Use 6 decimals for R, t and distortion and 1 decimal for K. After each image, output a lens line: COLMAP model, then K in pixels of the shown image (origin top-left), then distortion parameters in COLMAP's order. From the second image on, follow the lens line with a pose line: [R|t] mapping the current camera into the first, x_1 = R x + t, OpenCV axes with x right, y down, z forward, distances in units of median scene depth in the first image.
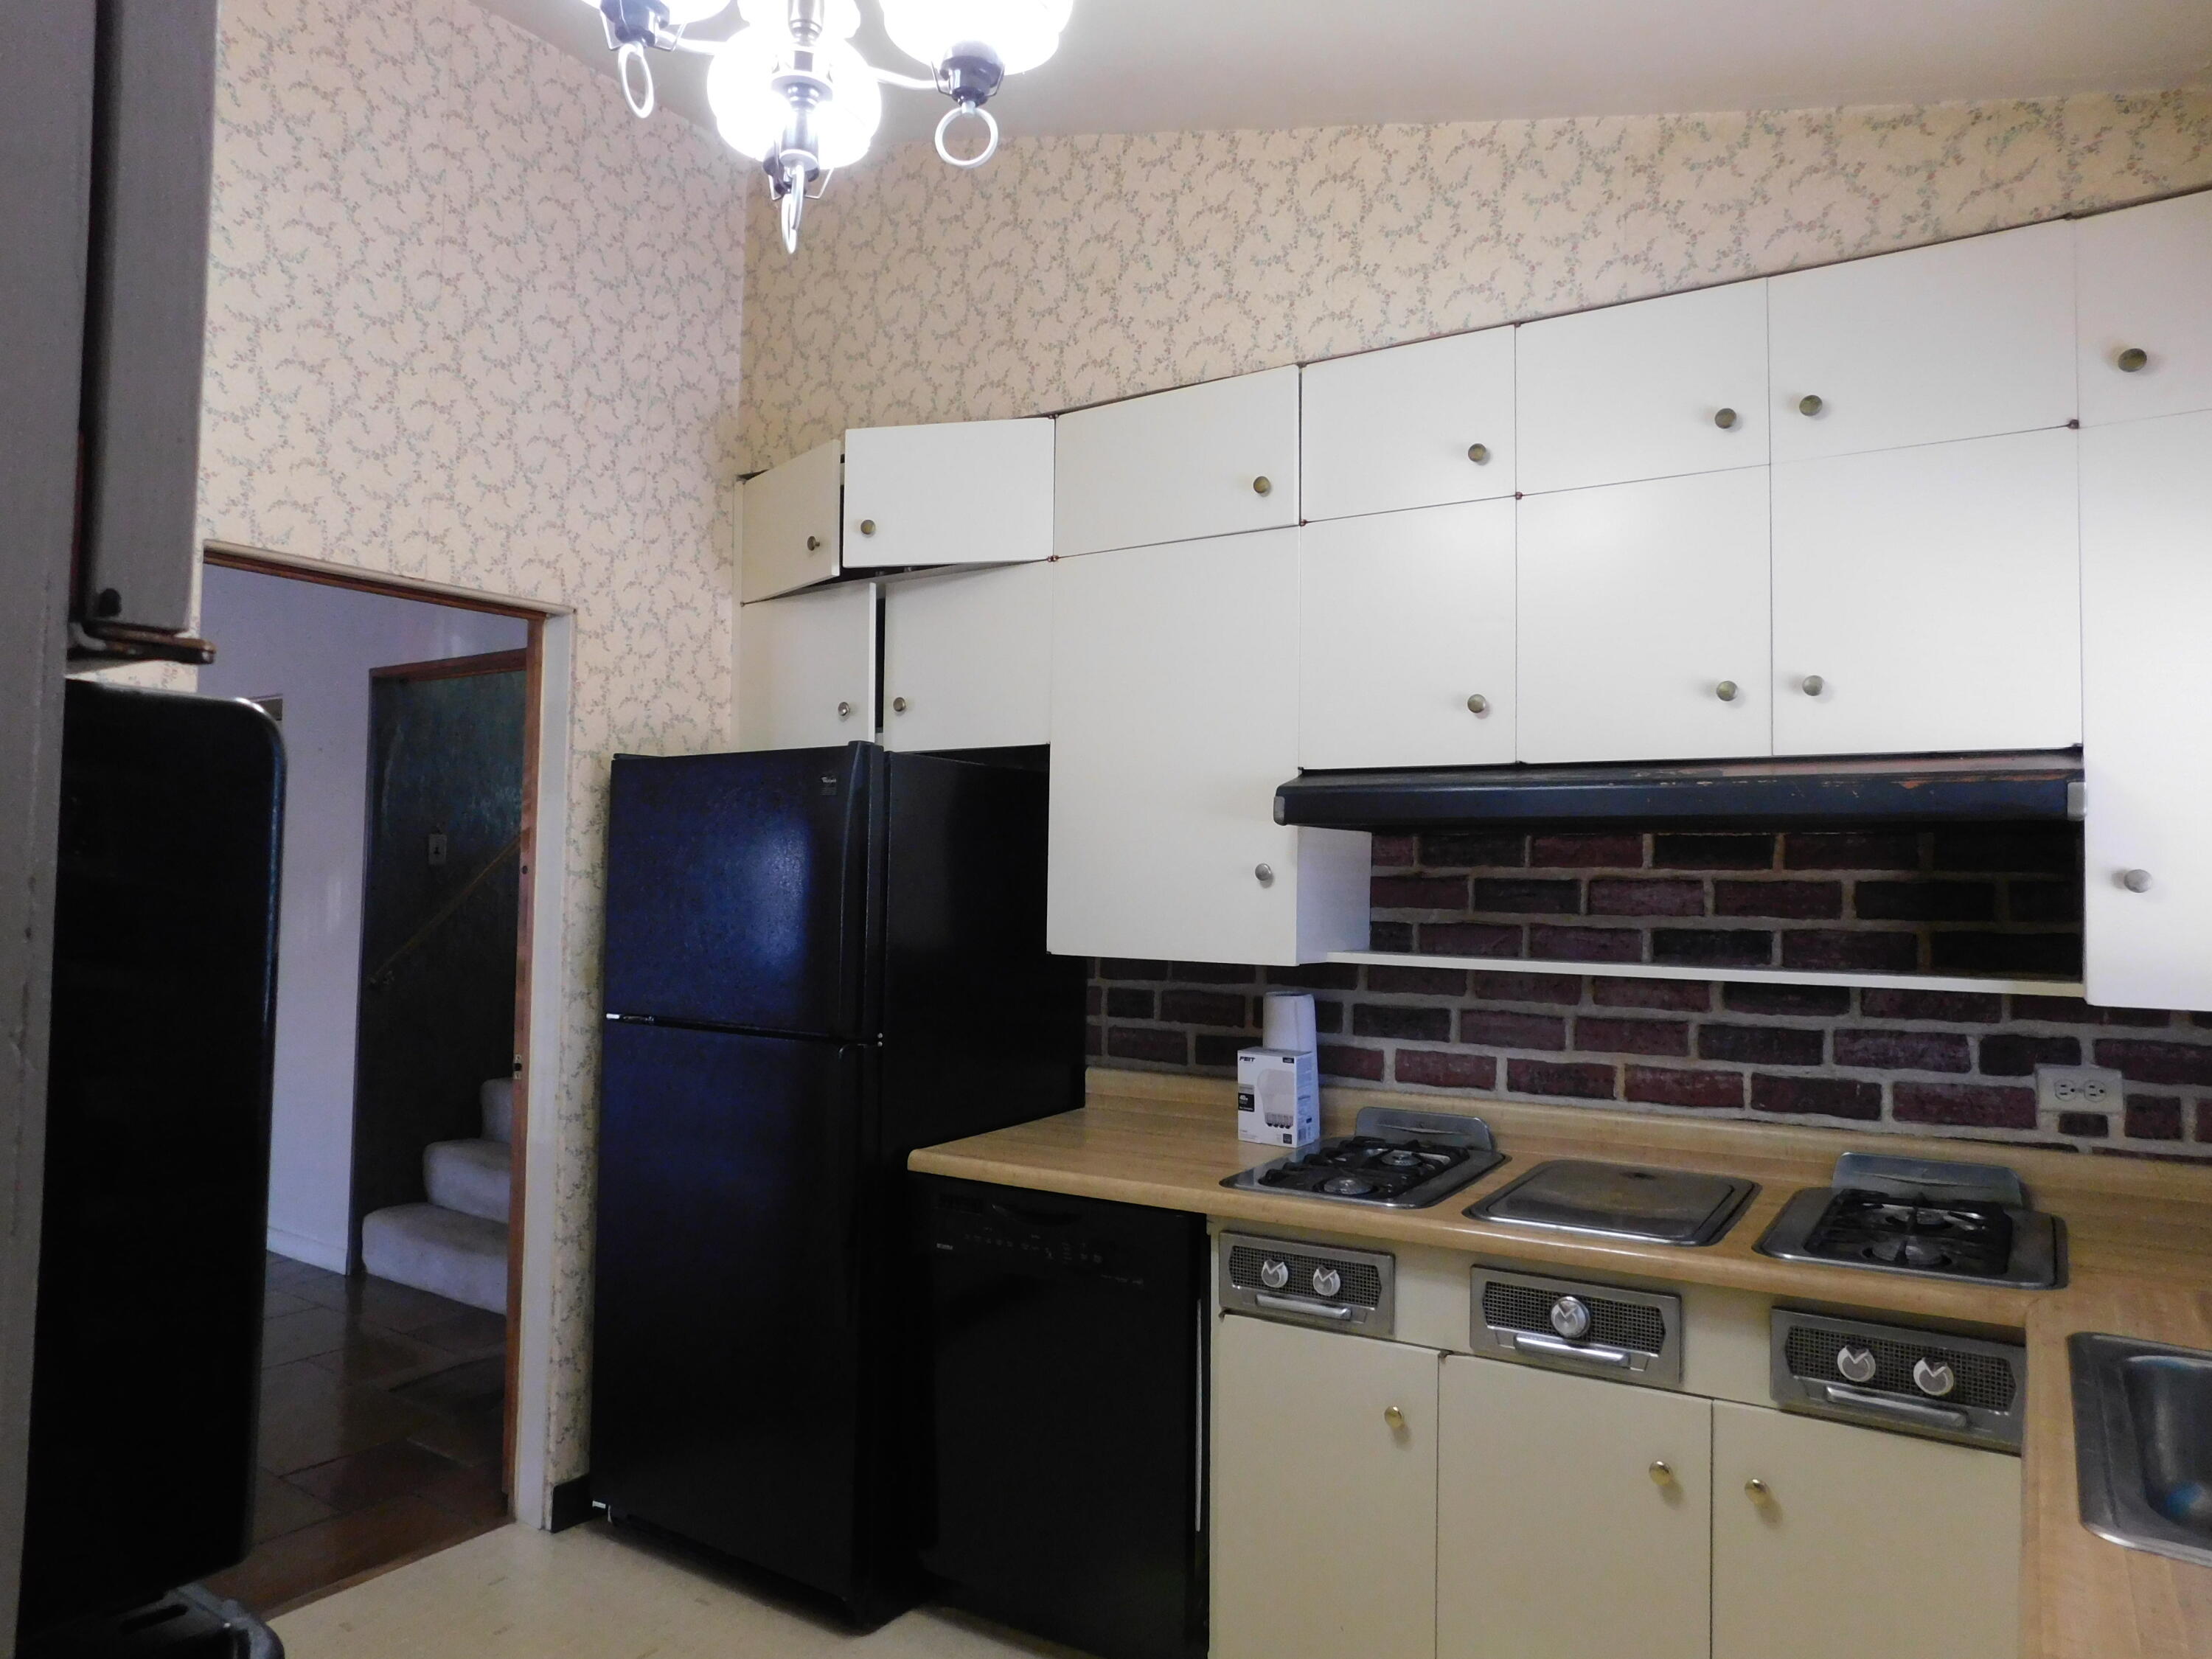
lens RADIAL K [[1466.2, 0, 1106.0], [0, 1466.2, 829.5], [0, 0, 1]] dist [-0.053519, 0.054917]
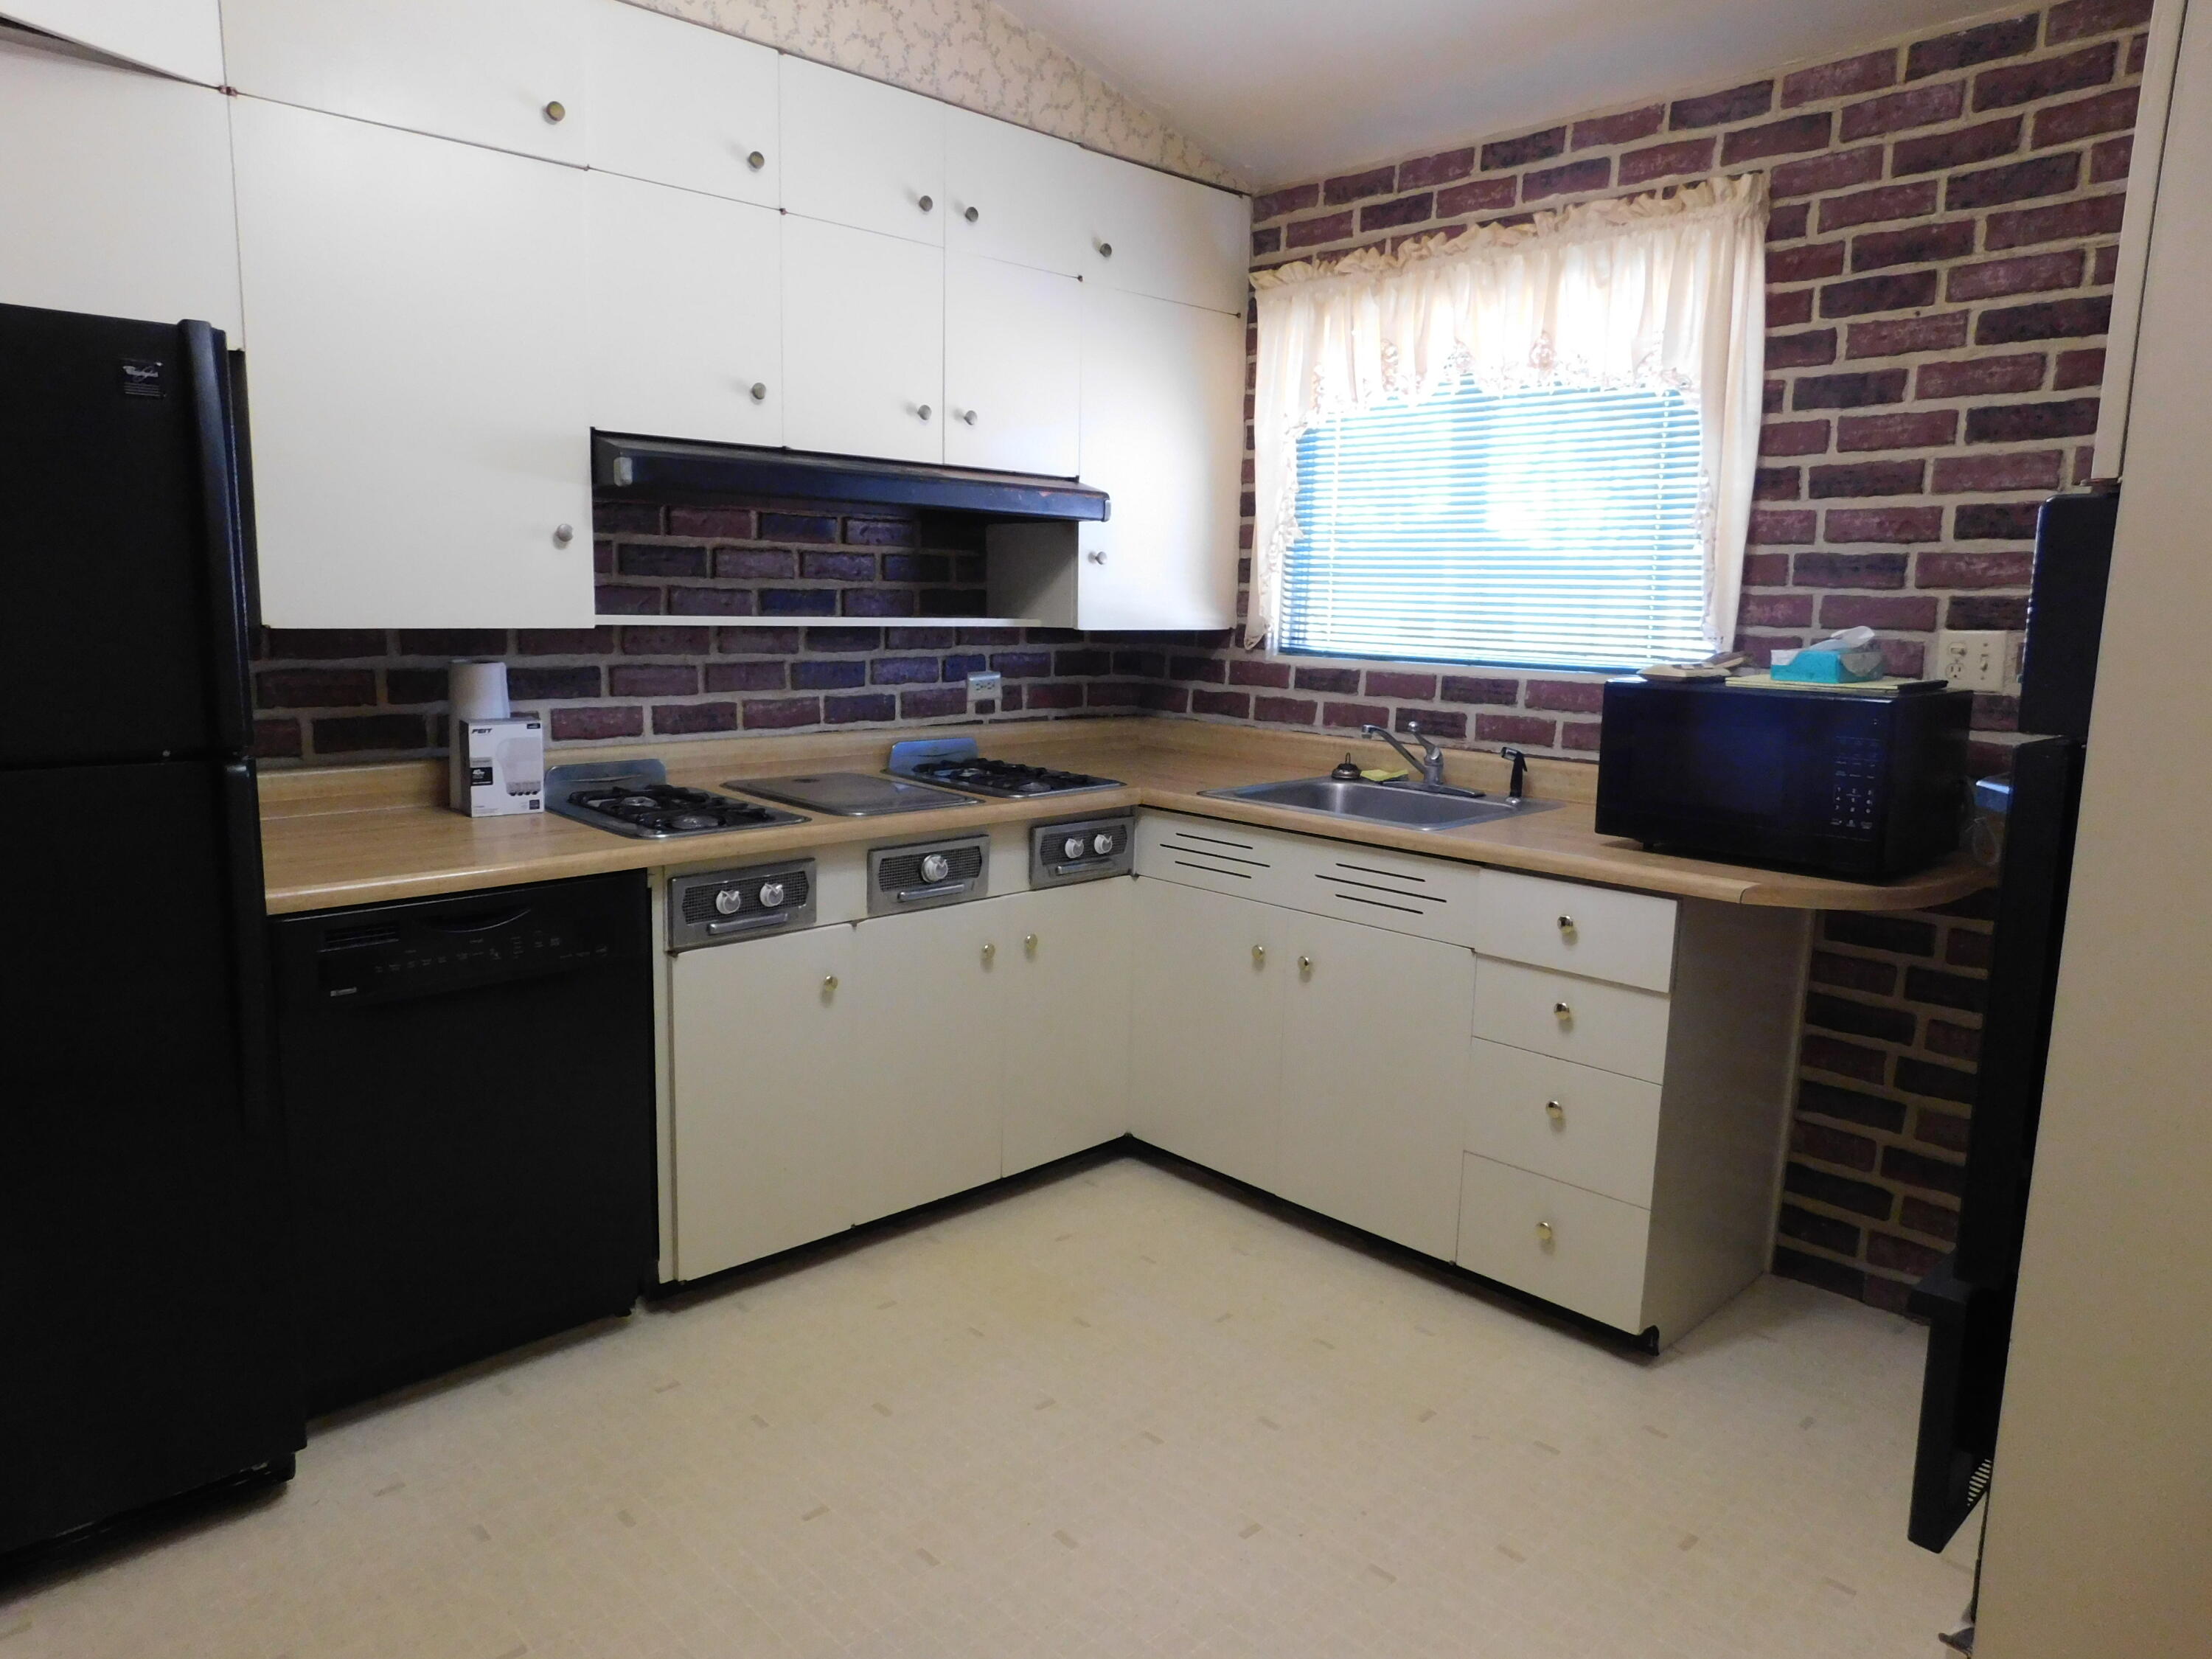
lens RADIAL K [[1462.4, 0, 1102.9], [0, 1462.4, 816.1], [0, 0, 1]] dist [-0.066628, 0.073394]
pose [[0.223416, -0.154005, 0.962480, -0.813895], [-0.056445, 0.983738, 0.170509, 0.031919], [-0.973087, -0.092422, 0.211090, 0.455422]]
